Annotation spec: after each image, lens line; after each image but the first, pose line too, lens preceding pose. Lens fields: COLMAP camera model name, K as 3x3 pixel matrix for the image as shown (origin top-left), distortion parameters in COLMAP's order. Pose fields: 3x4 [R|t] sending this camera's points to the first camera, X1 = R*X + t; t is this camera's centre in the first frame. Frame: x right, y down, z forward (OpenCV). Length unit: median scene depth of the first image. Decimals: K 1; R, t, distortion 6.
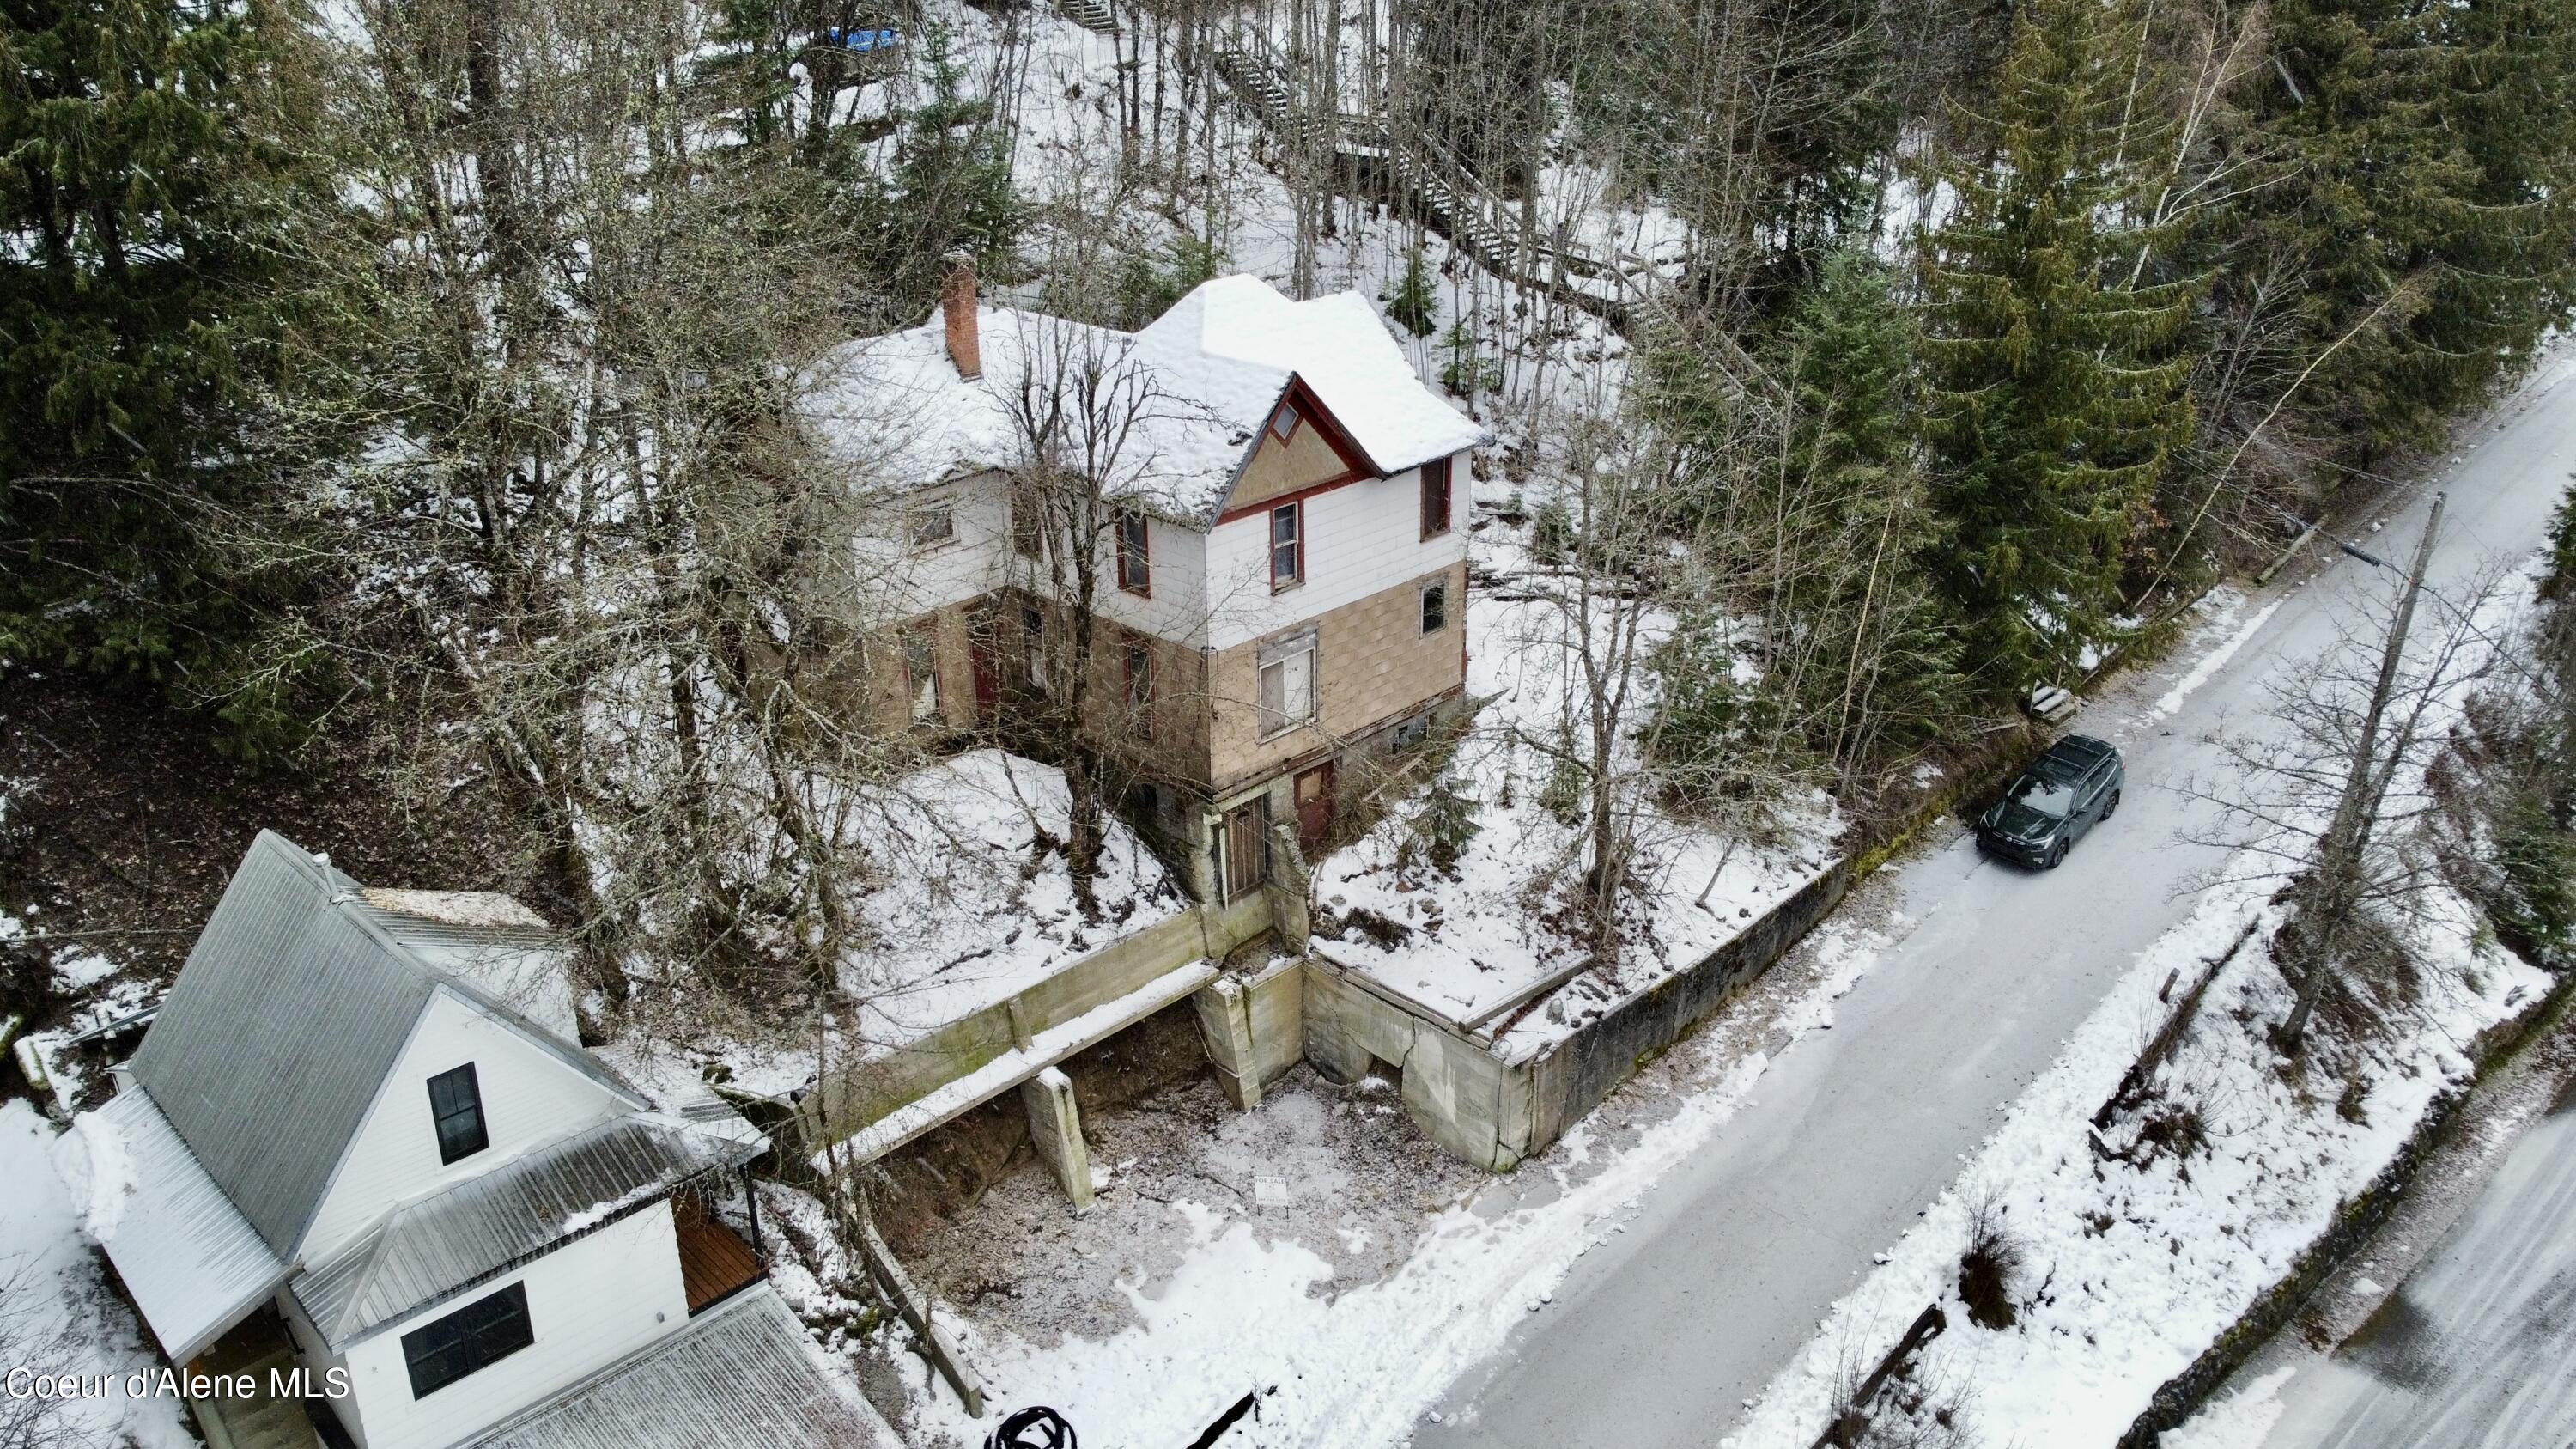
lens RADIAL K [[2049.1, 0, 1300.4], [0, 2049.1, 722.4], [0, 0, 1]] dist [-0.008174, -0.011900]
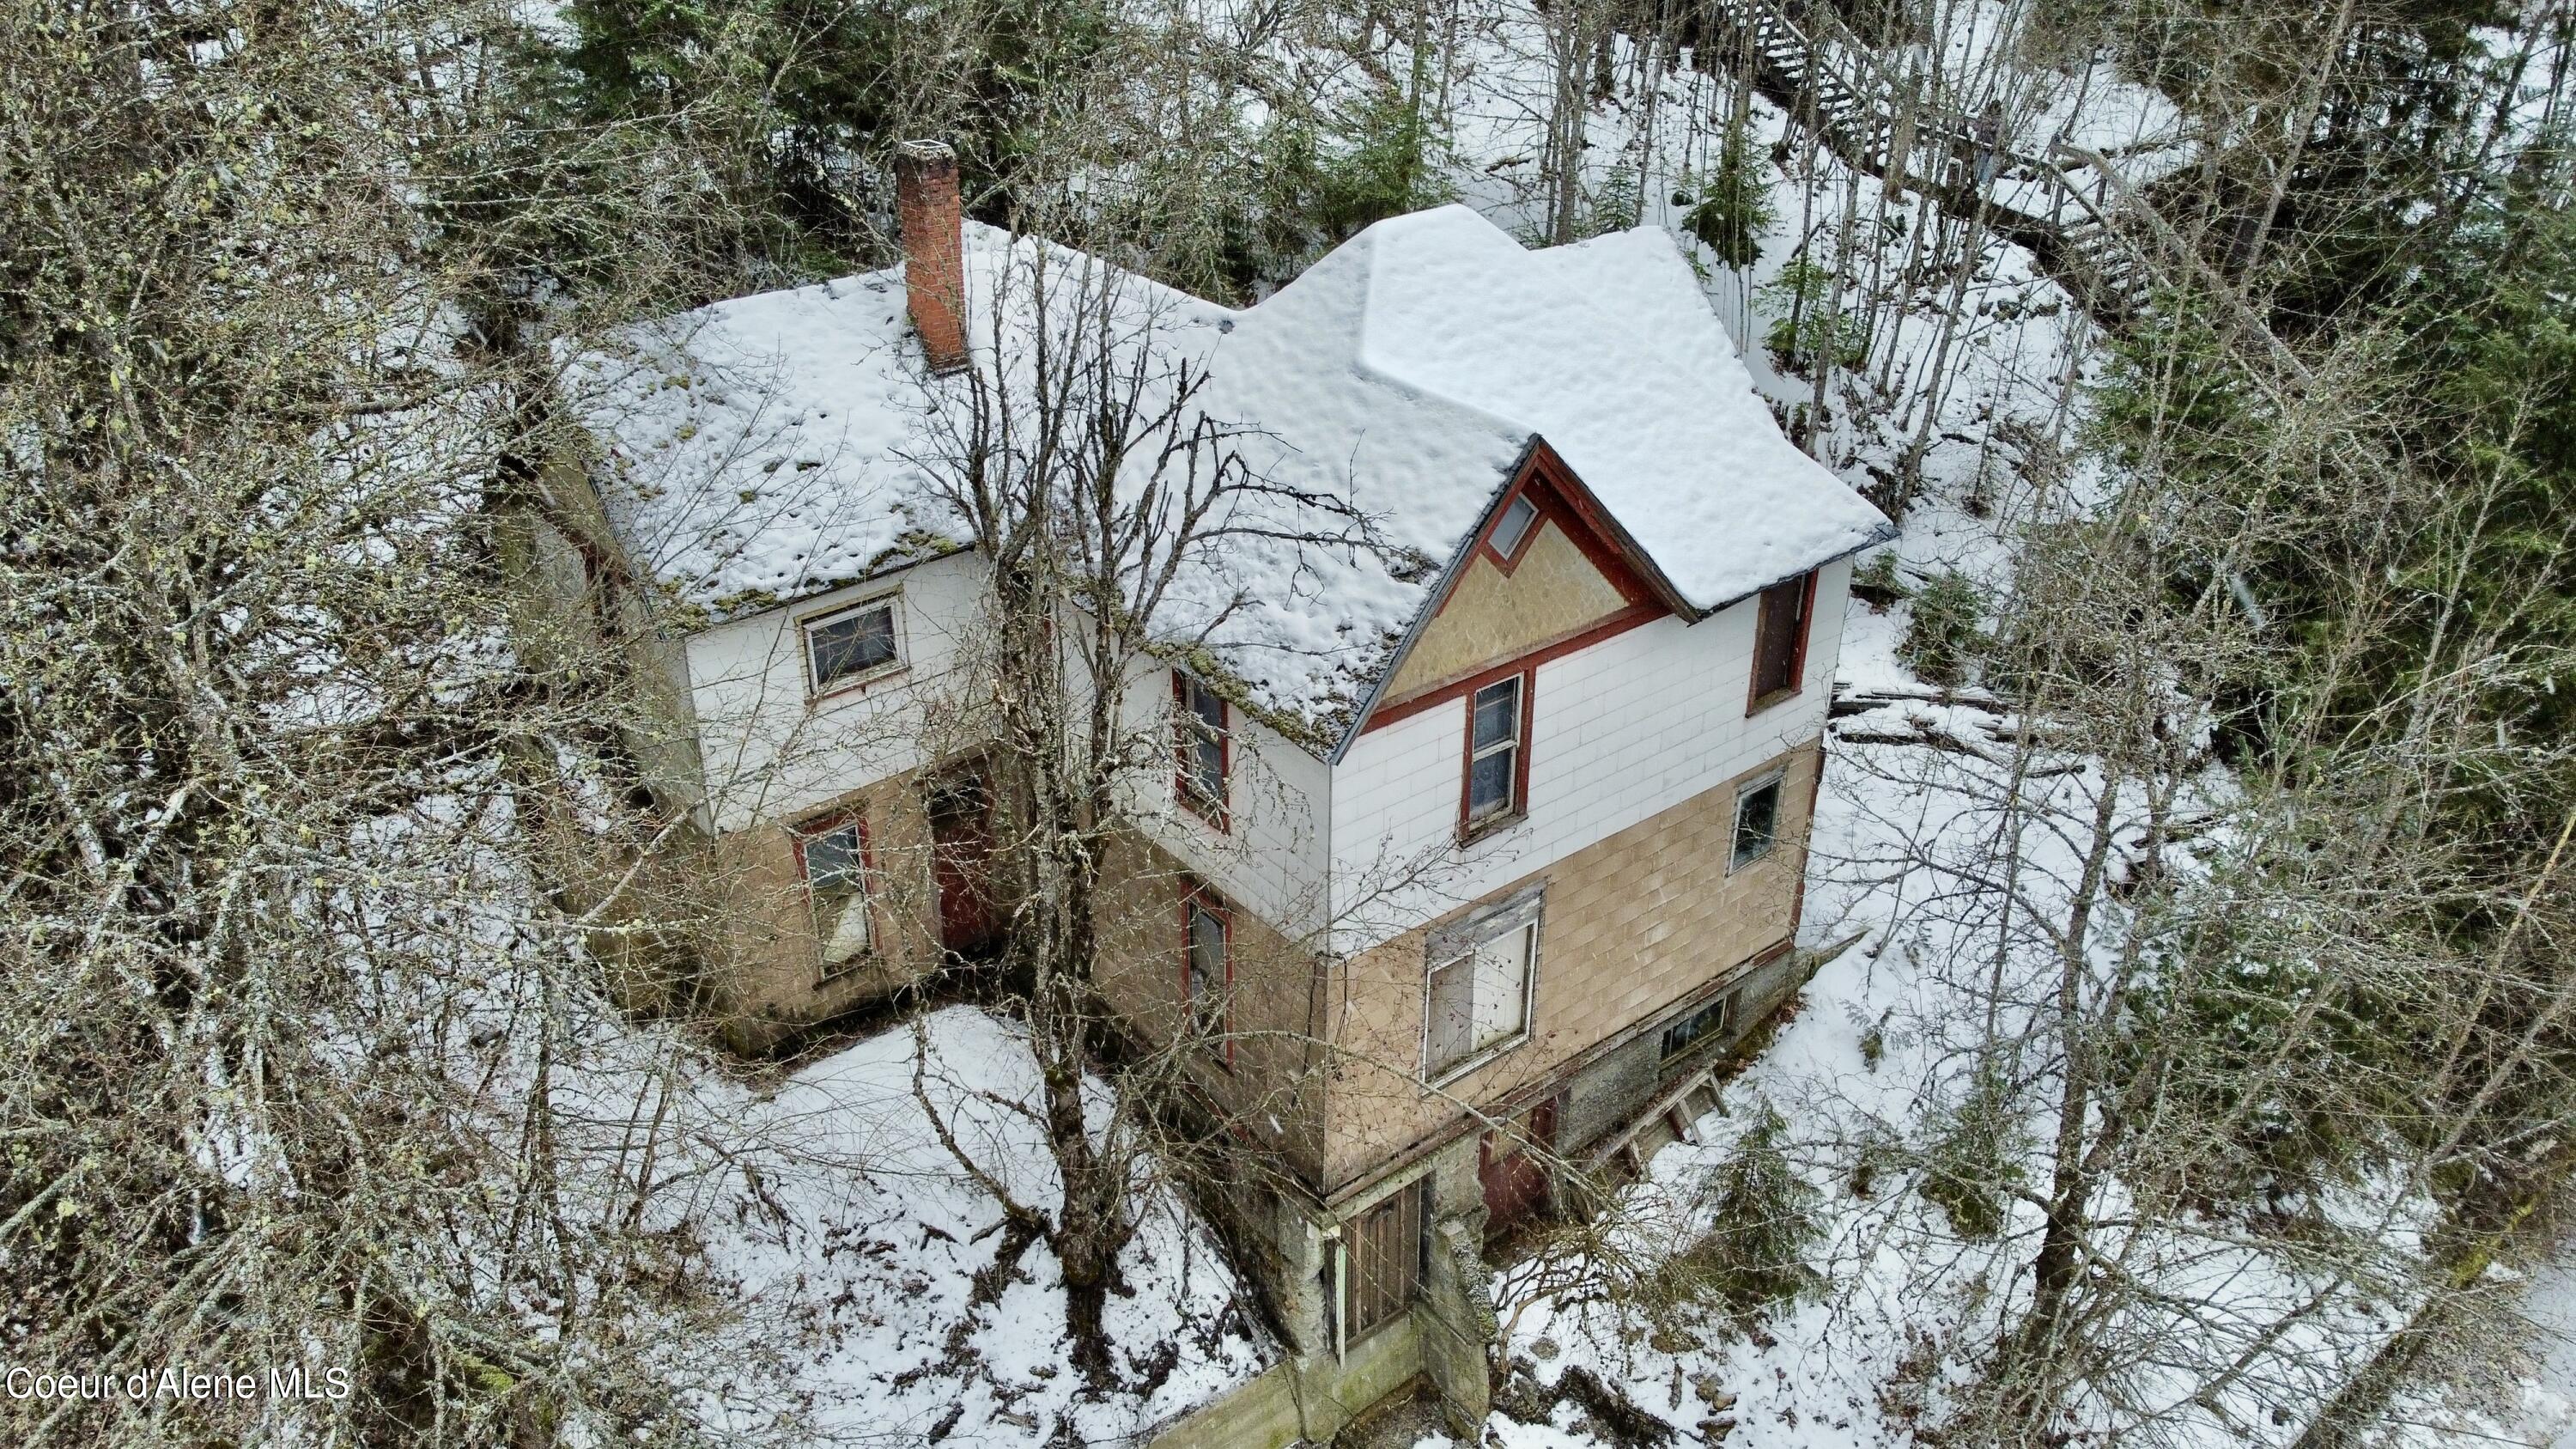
lens RADIAL K [[2049.1, 0, 1283.4], [0, 2049.1, 716.4], [0, 0, 1]] dist [-0.008174, -0.011900]
pose [[0.991828, 0.071253, -0.105834, -0.005639], [-0.061722, 0.993959, 0.090754, -0.132295], [0.111661, -0.083480, 0.990234, 0.458034]]
